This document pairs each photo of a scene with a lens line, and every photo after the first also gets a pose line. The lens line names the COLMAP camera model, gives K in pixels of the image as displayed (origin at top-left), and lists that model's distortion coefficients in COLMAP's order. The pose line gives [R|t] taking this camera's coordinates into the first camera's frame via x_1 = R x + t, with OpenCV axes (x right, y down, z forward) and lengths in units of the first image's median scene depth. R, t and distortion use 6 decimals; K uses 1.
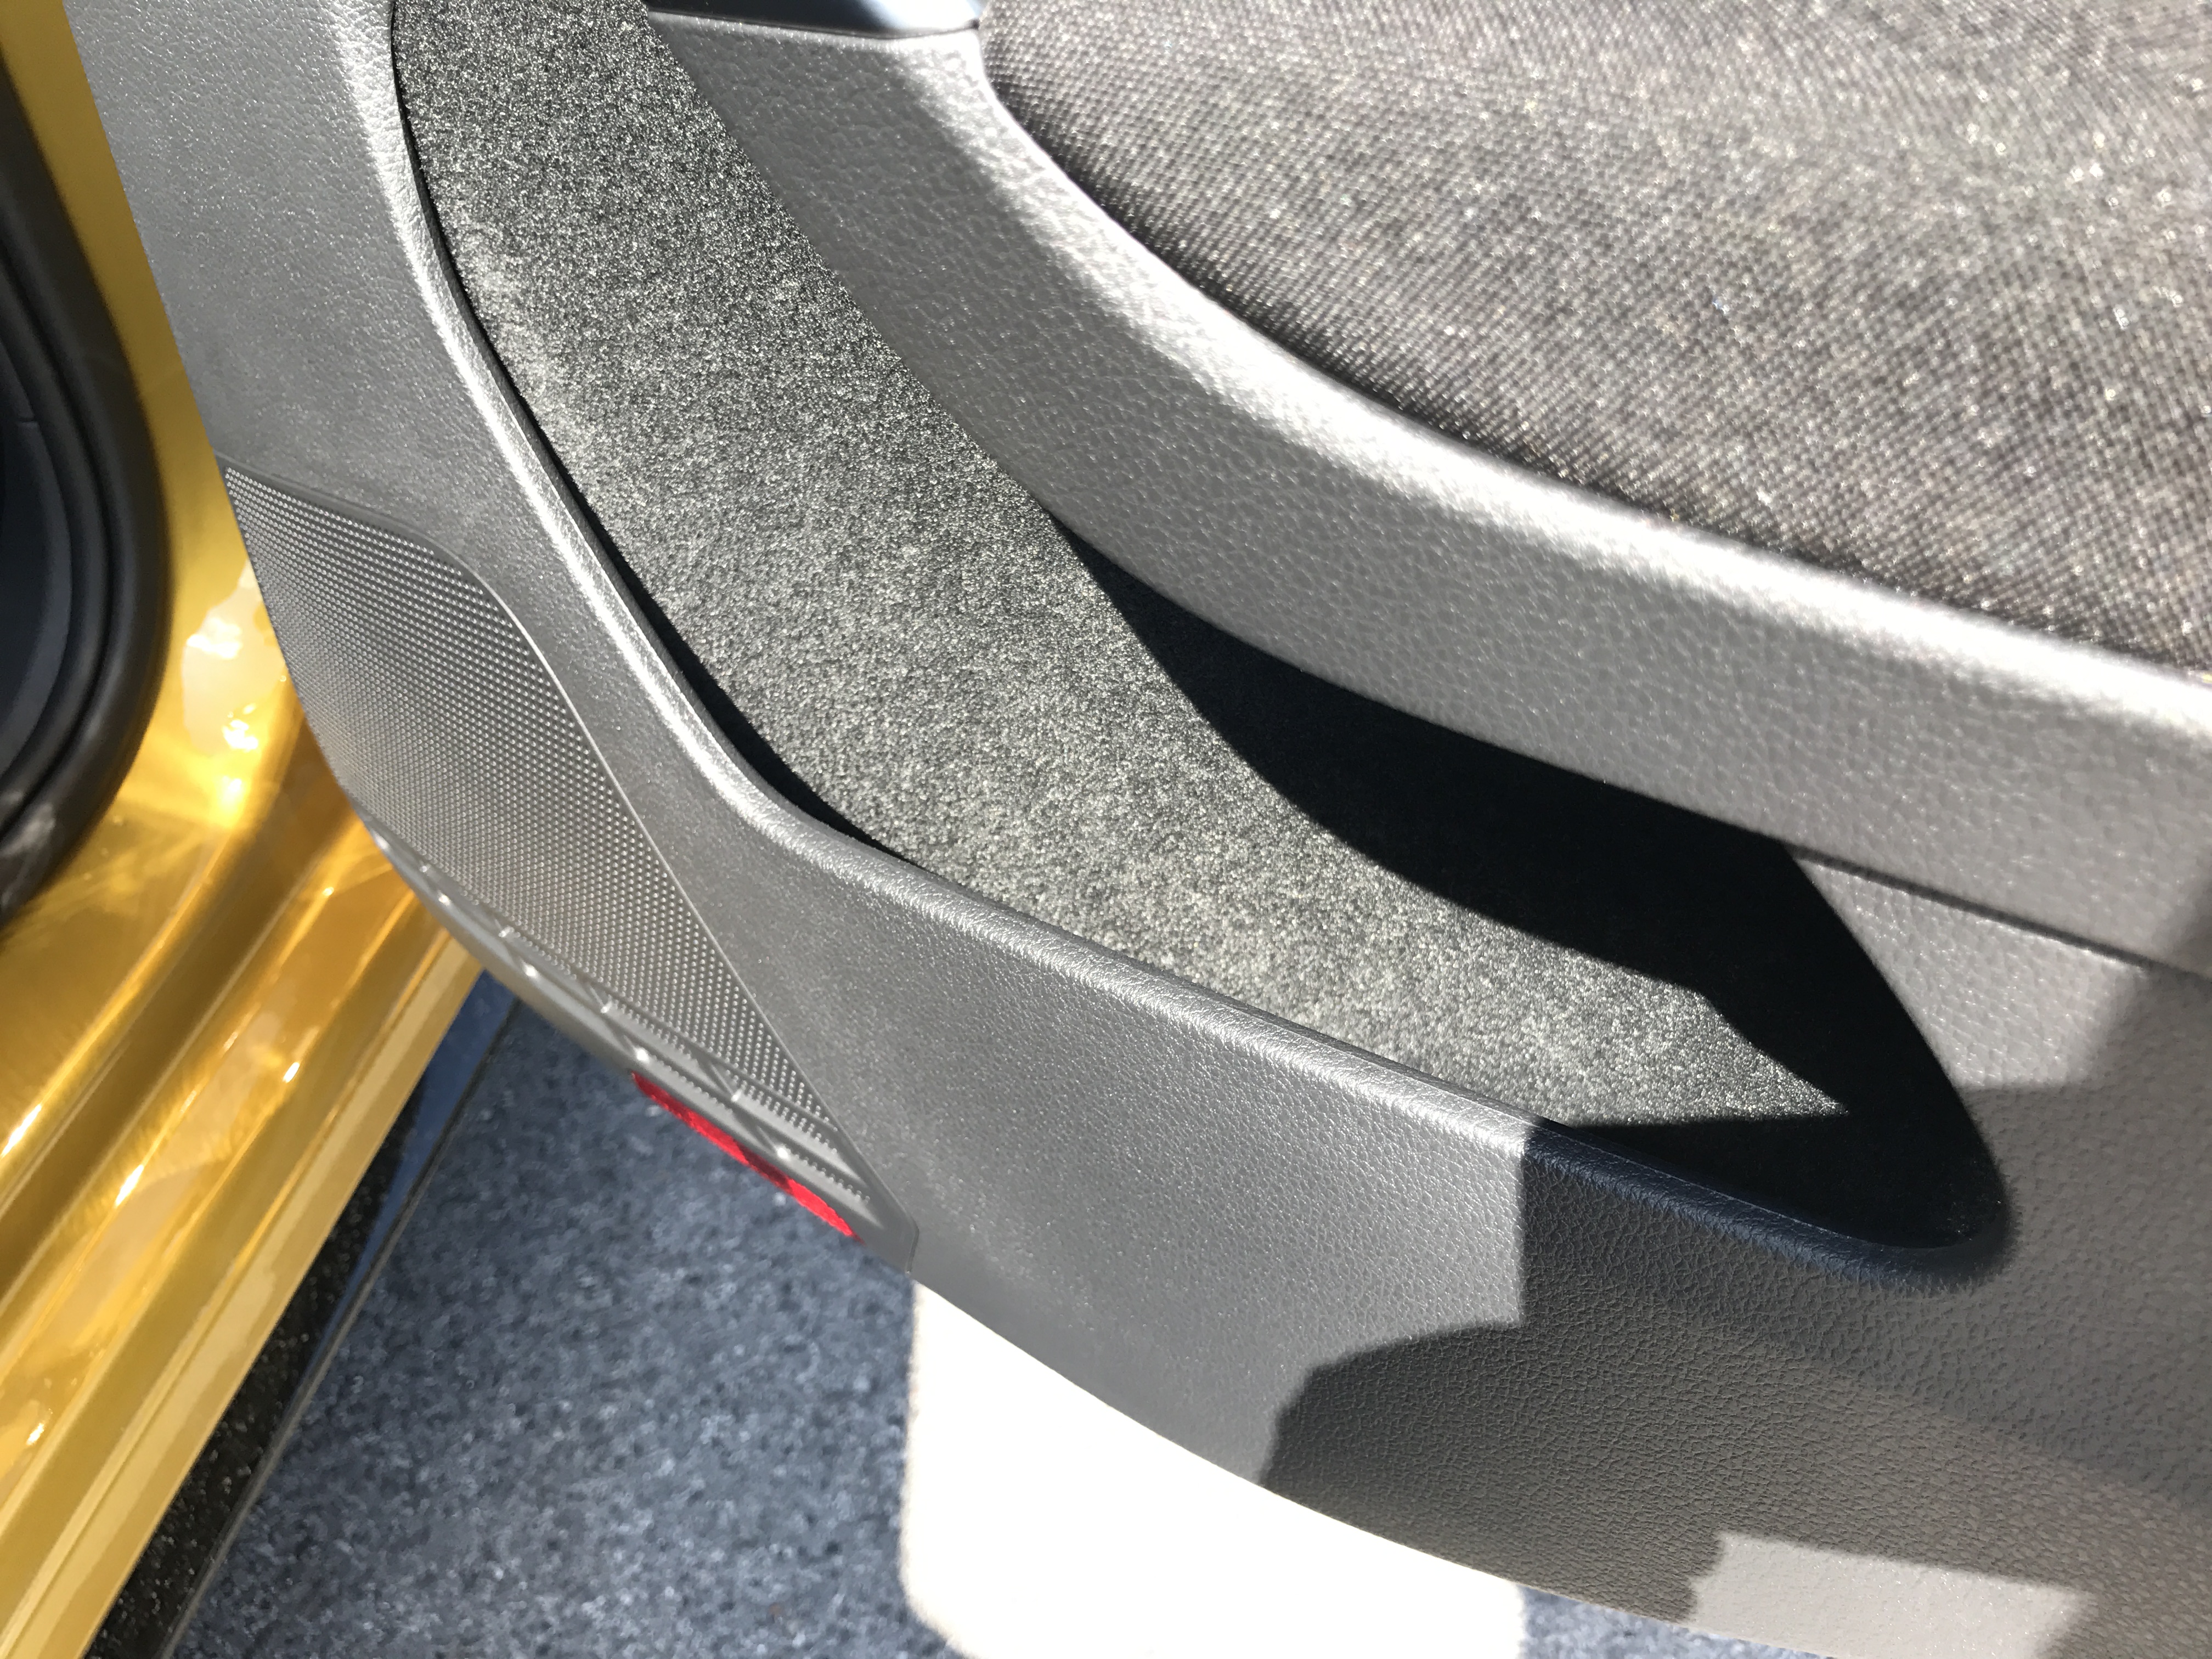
lens RADIAL K [[1640.3, 0, 1106.0], [0, 1640.3, 829.5], [0, 0, 1]] dist [0.044926, -0.141008]
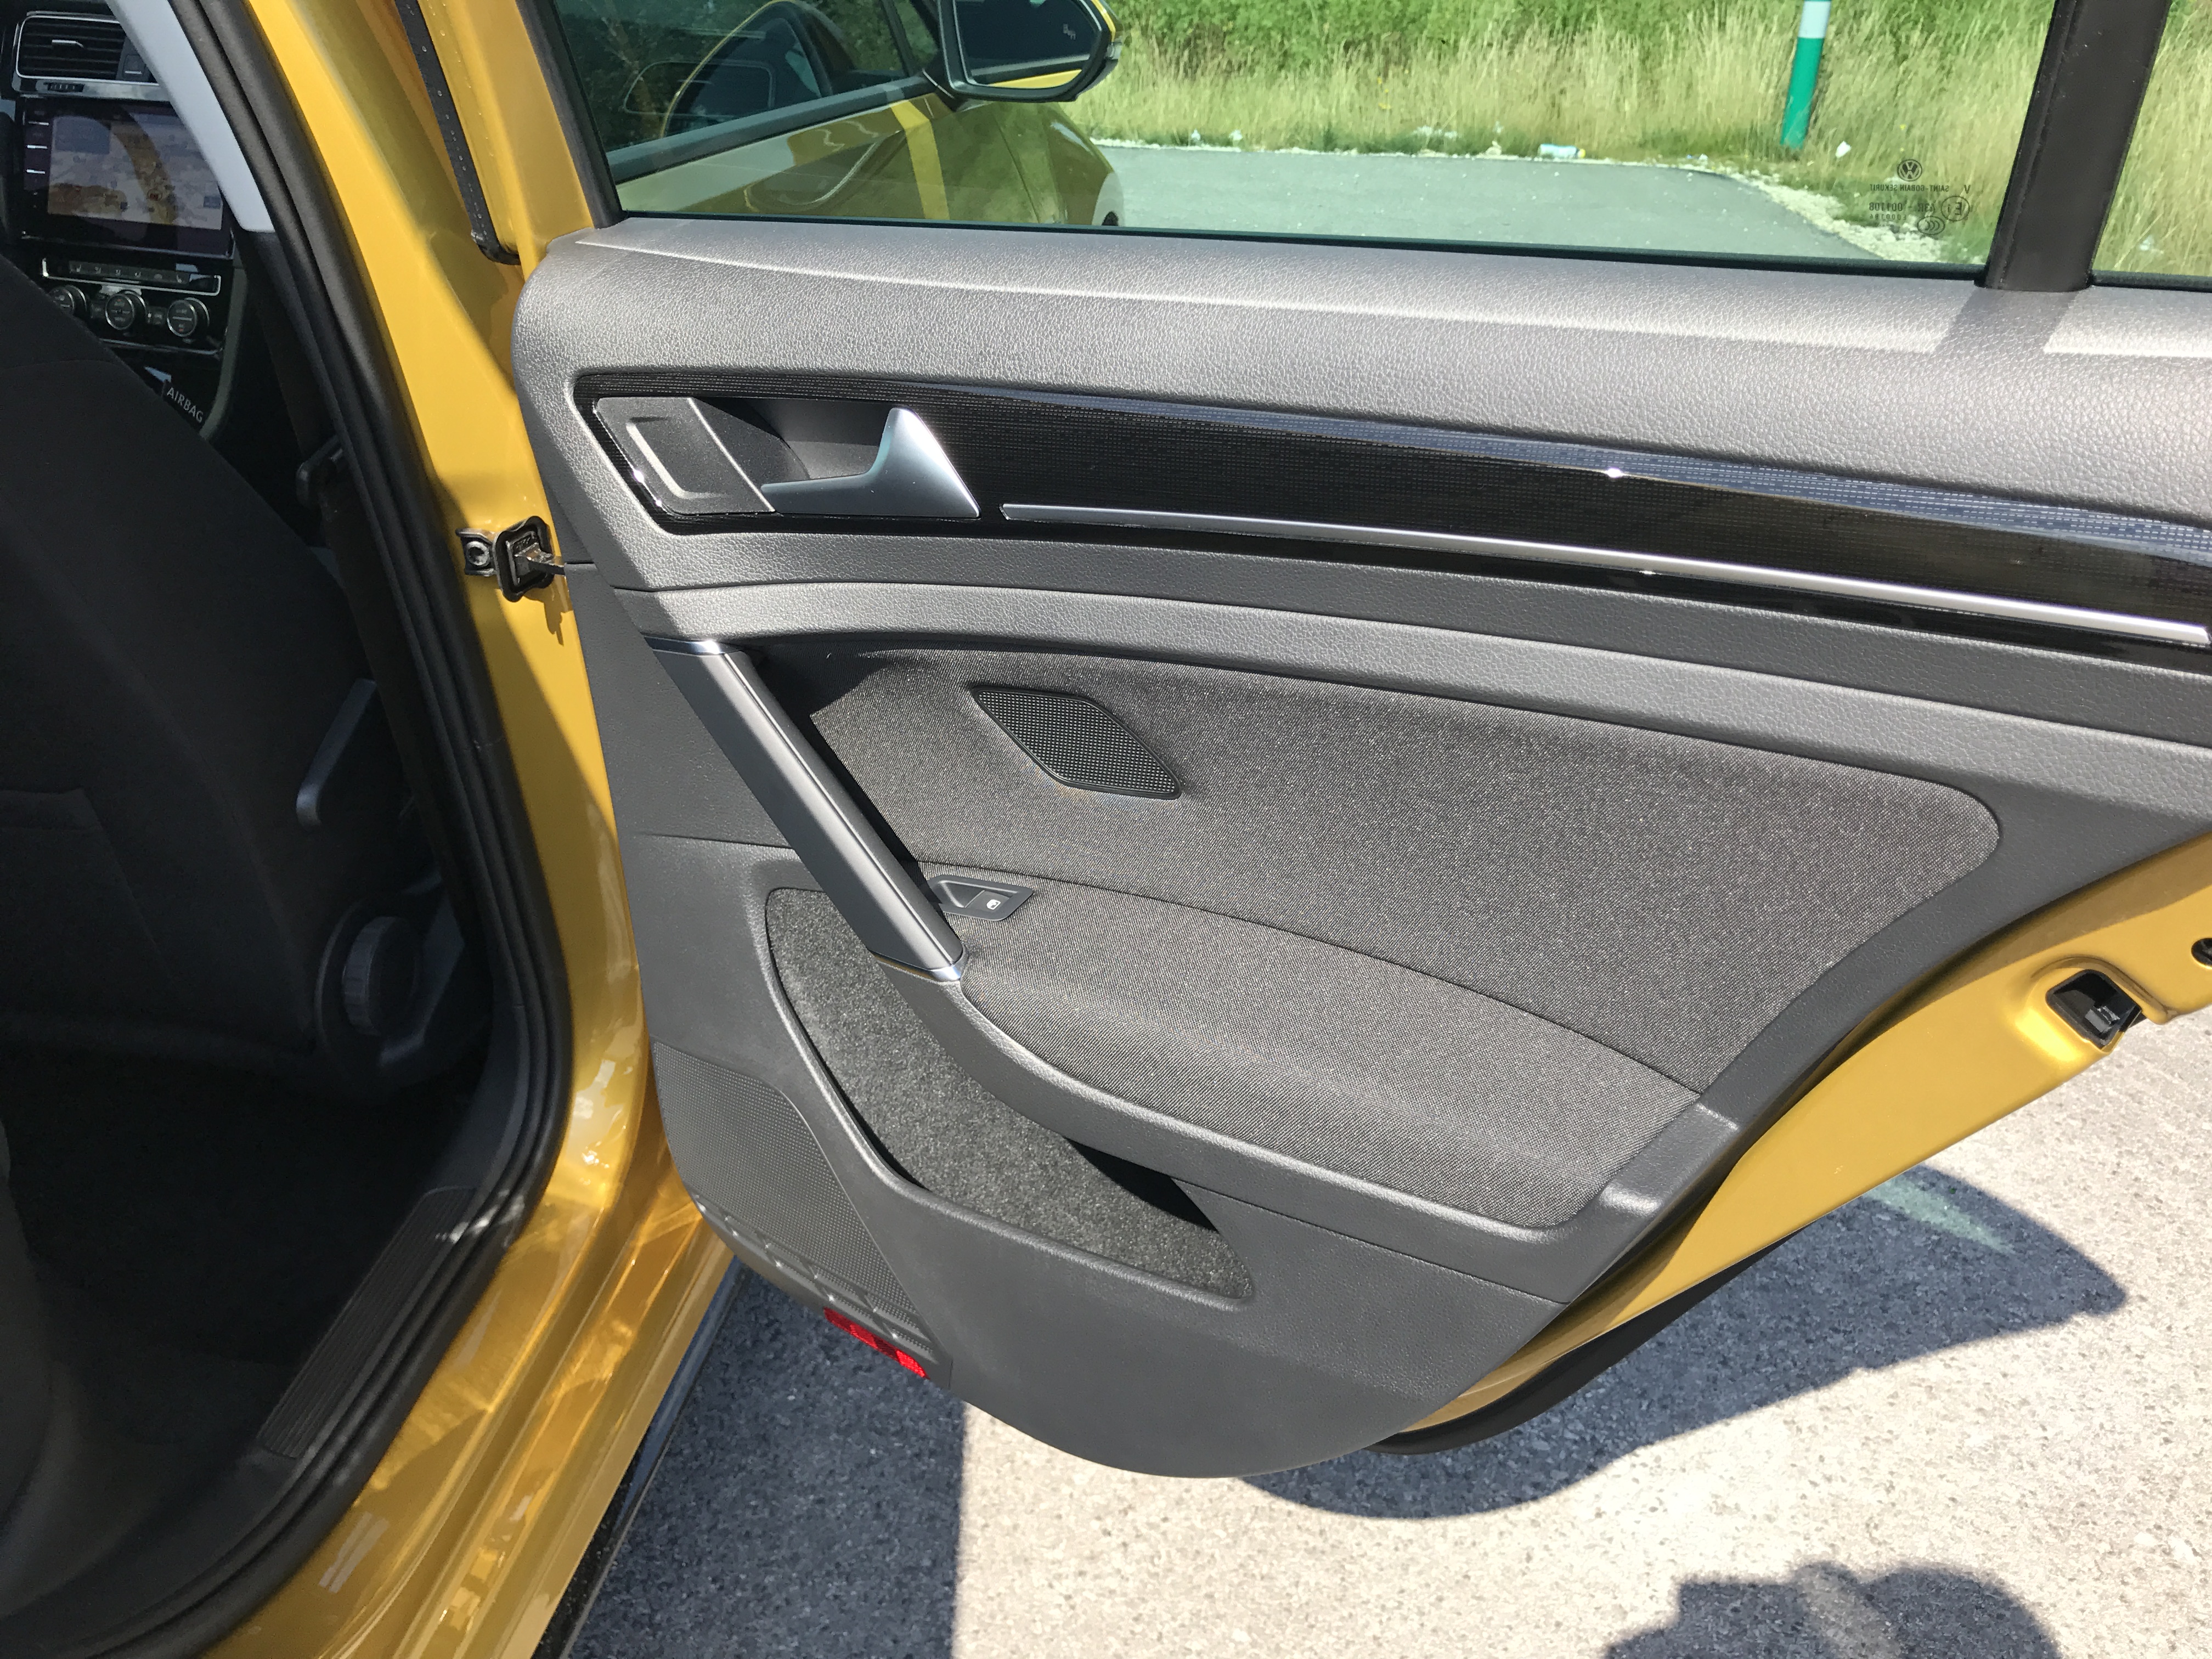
lens RADIAL K [[1640.3, 0, 1106.0], [0, 1640.3, 829.5], [0, 0, 1]] dist [0.044926, -0.141008]
pose [[0.998943, -0.035299, -0.029444, 0.102460], [0.027309, 0.970987, -0.237567, 0.033909], [0.036975, 0.236512, 0.970925, -0.744860]]
